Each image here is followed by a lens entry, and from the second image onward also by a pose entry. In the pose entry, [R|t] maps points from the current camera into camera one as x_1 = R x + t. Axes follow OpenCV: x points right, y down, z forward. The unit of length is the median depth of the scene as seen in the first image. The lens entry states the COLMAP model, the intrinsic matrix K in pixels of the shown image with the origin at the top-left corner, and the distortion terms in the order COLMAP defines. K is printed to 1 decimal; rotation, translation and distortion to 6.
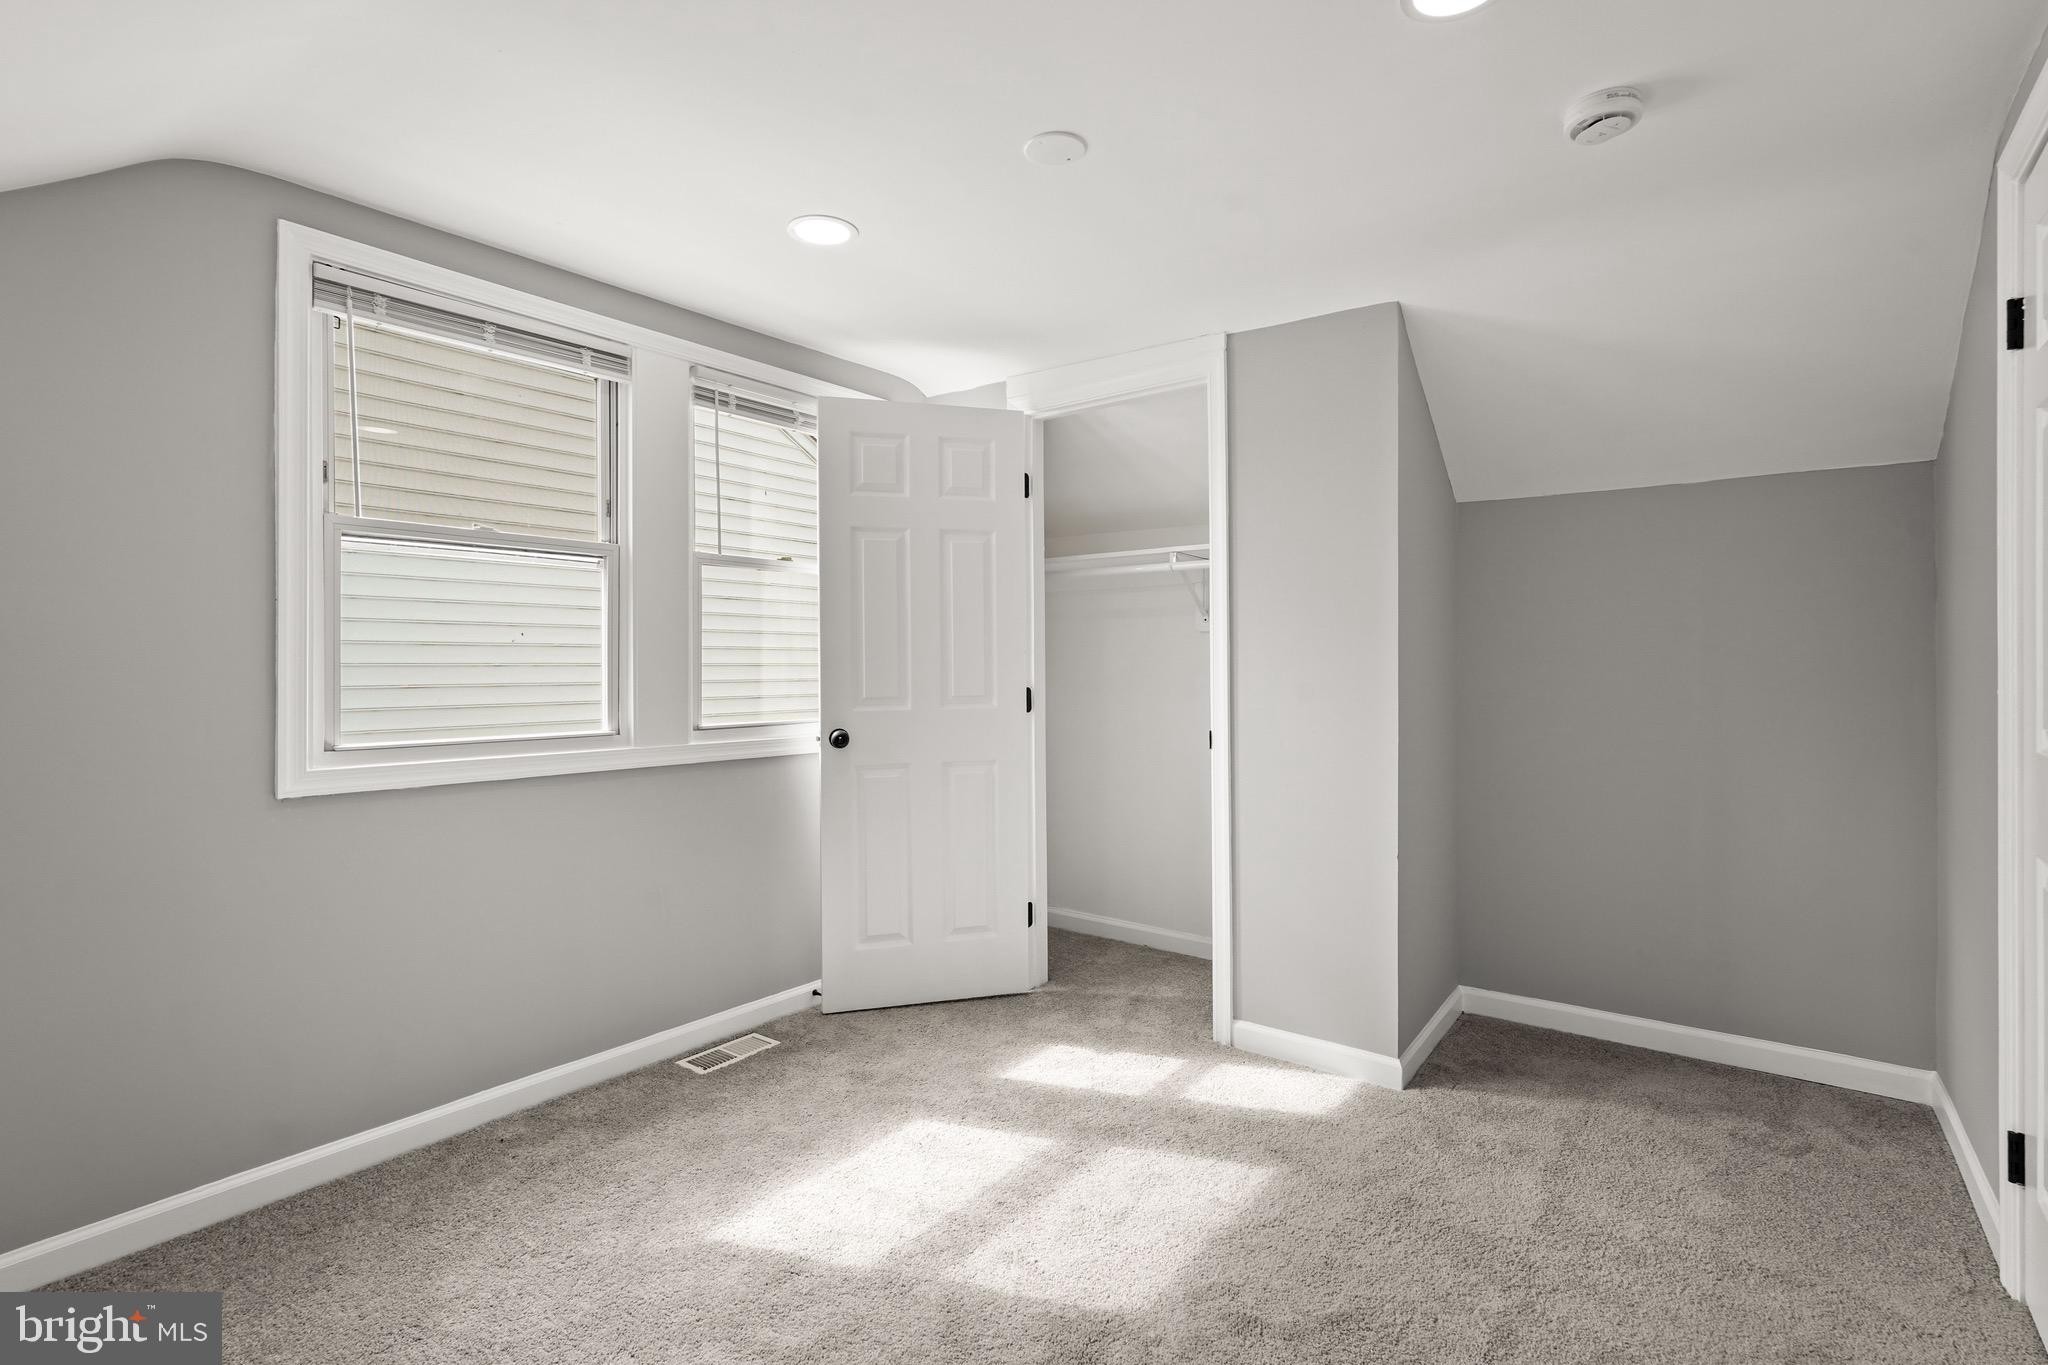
lens RADIAL K [[979.5, 0, 1024.0], [0, 979.5, 682.5], [0, 0, 1]] dist [-0.000631, -0.000129]
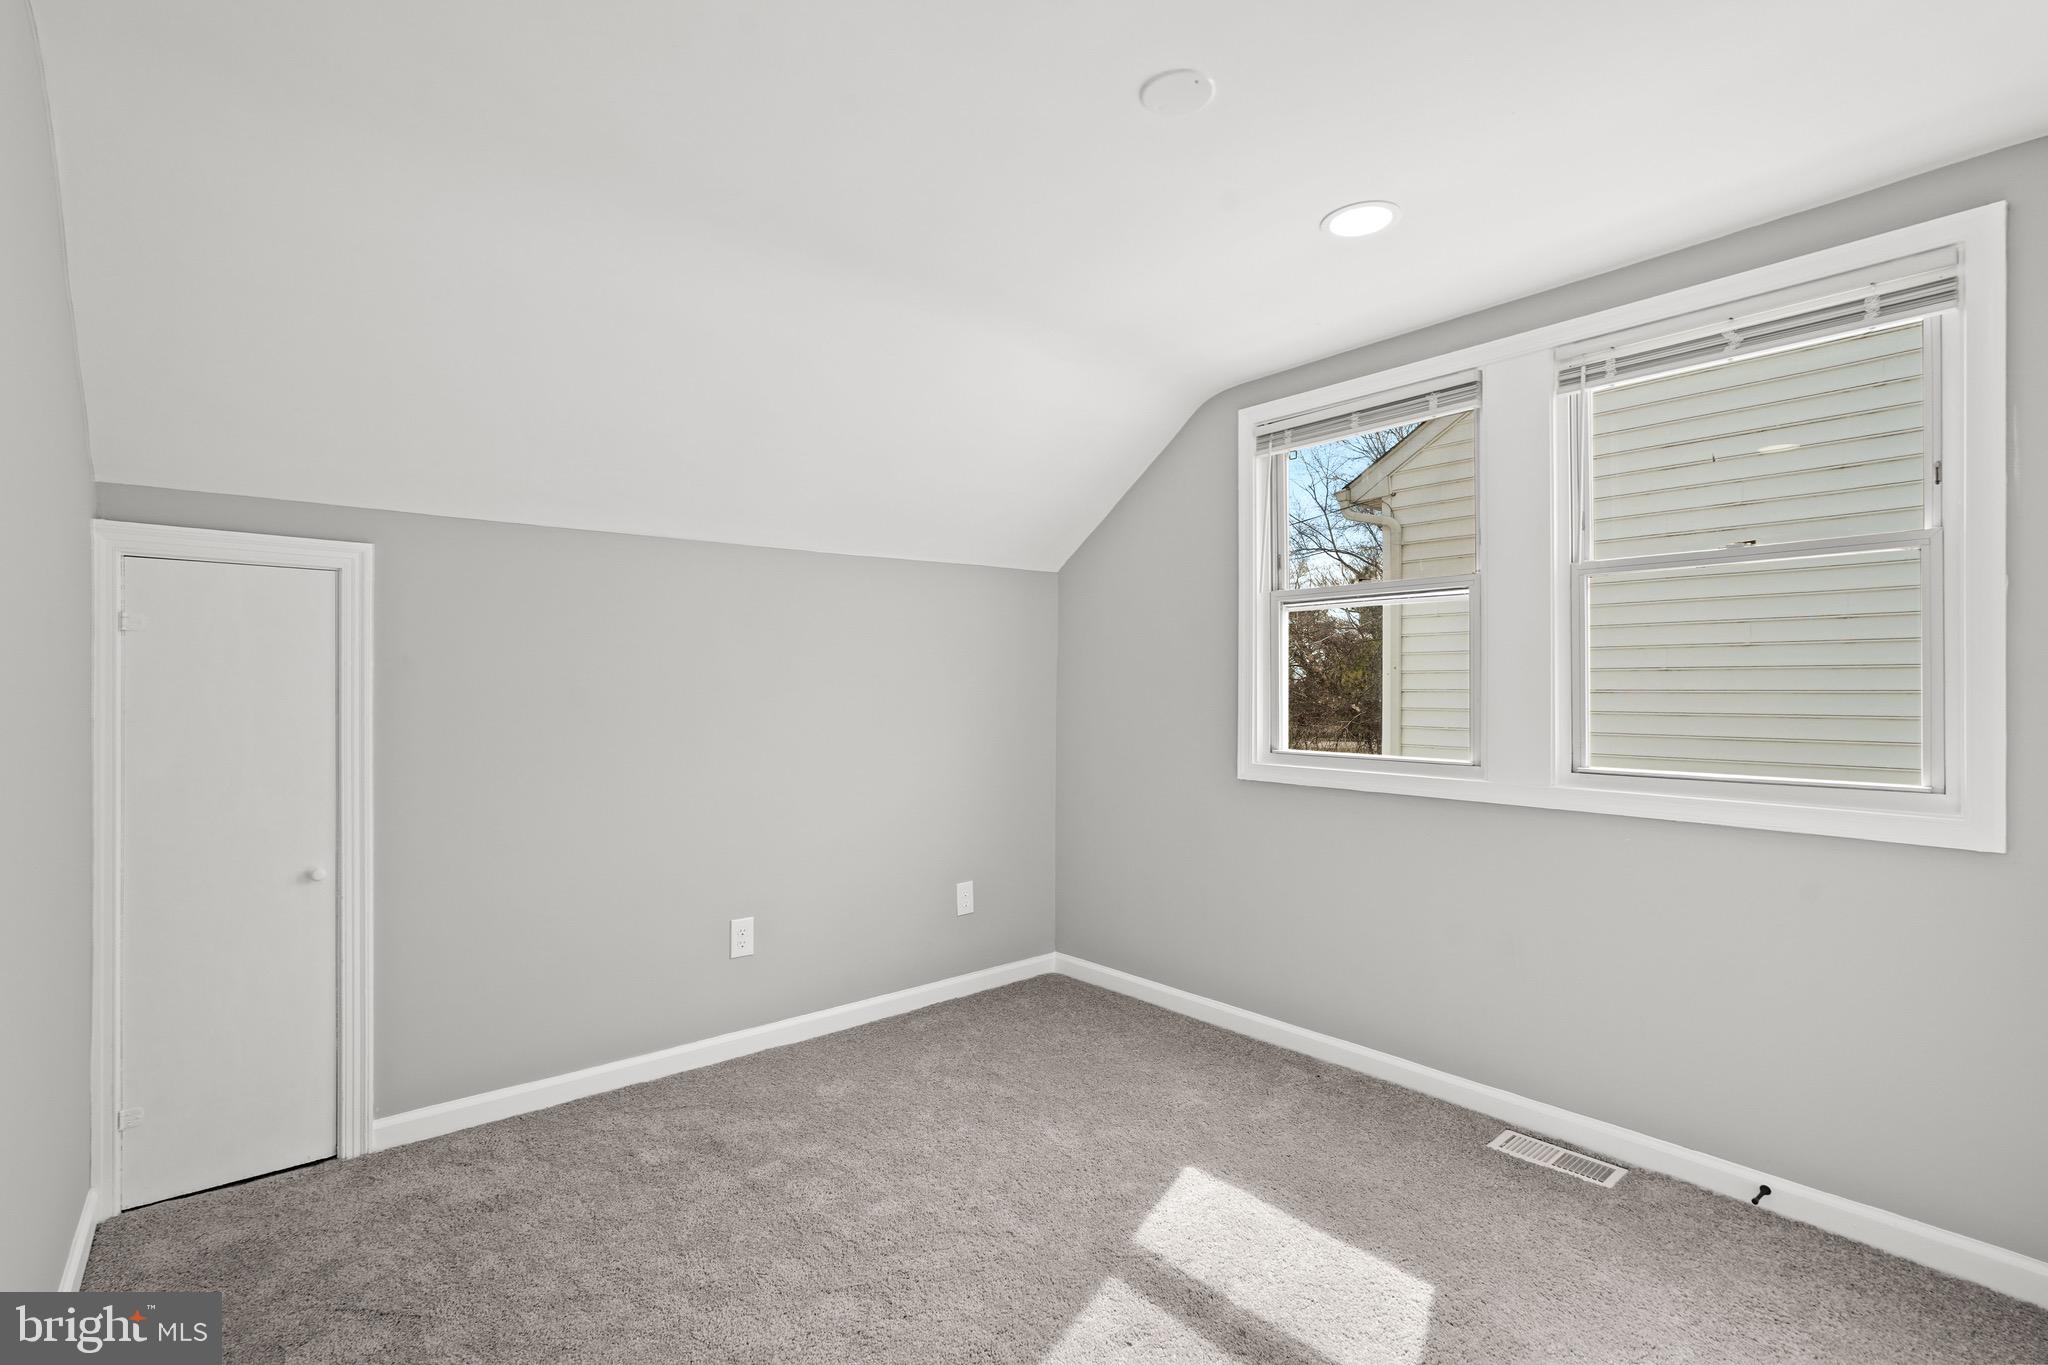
lens RADIAL K [[979.5, 0, 1024.0], [0, 979.5, 682.5], [0, 0, 1]] dist [-0.000631, -0.000129]
pose [[-0.220854, -0.011219, -0.975242, 0.643626], [-0.019233, 0.999789, -0.007146, -0.012895], [0.975117, 0.017179, -0.221024, 0.769538]]
